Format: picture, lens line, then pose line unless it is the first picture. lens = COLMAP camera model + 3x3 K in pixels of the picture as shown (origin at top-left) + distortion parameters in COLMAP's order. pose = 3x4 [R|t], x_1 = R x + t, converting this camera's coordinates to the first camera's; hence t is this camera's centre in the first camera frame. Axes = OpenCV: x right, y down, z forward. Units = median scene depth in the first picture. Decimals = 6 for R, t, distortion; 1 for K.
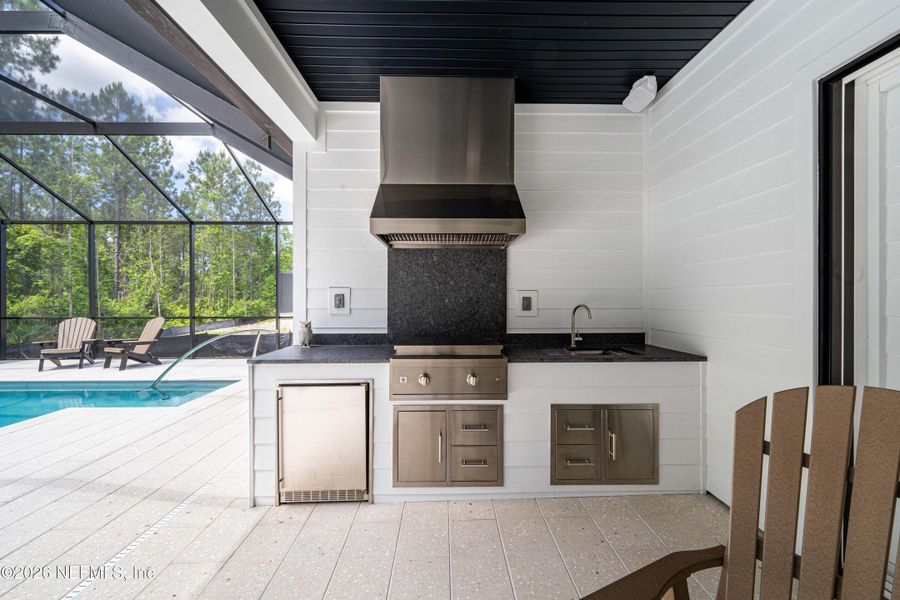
lens RADIAL K [[361.2, 0, 413.9], [0, 361.2, 297.5], [0, 0, 1]] dist [-0.000460, 0.000019]
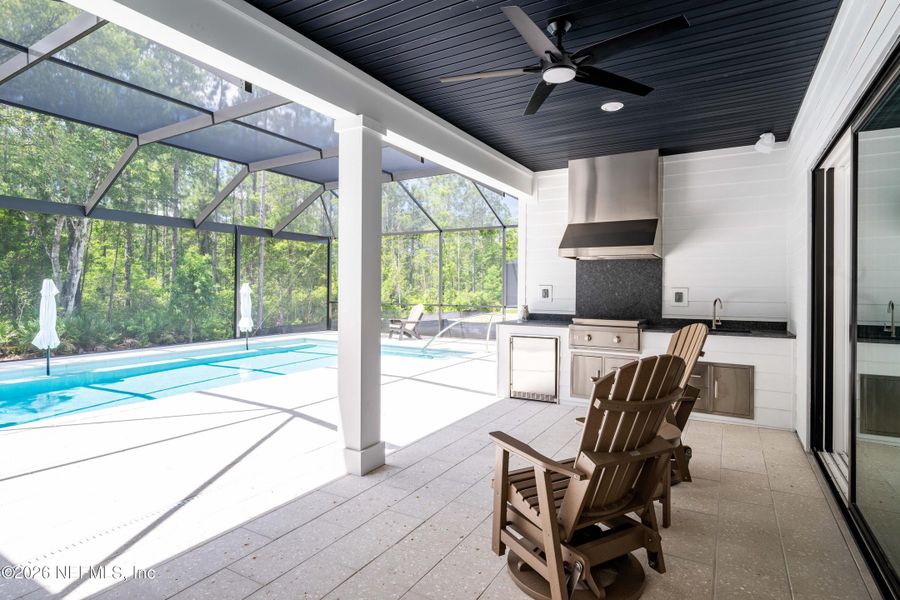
lens RADIAL K [[469.8, 0, 450.0], [0, 469.8, 288.0], [0, 0, 1]] dist [-0.001444, -0.000248]
pose [[0.896423, 0.007914, -0.443129, 0.332117], [-0.009576, 0.999953, -0.001512, -0.007354], [0.443096, 0.005599, 0.896457, -1.039544]]
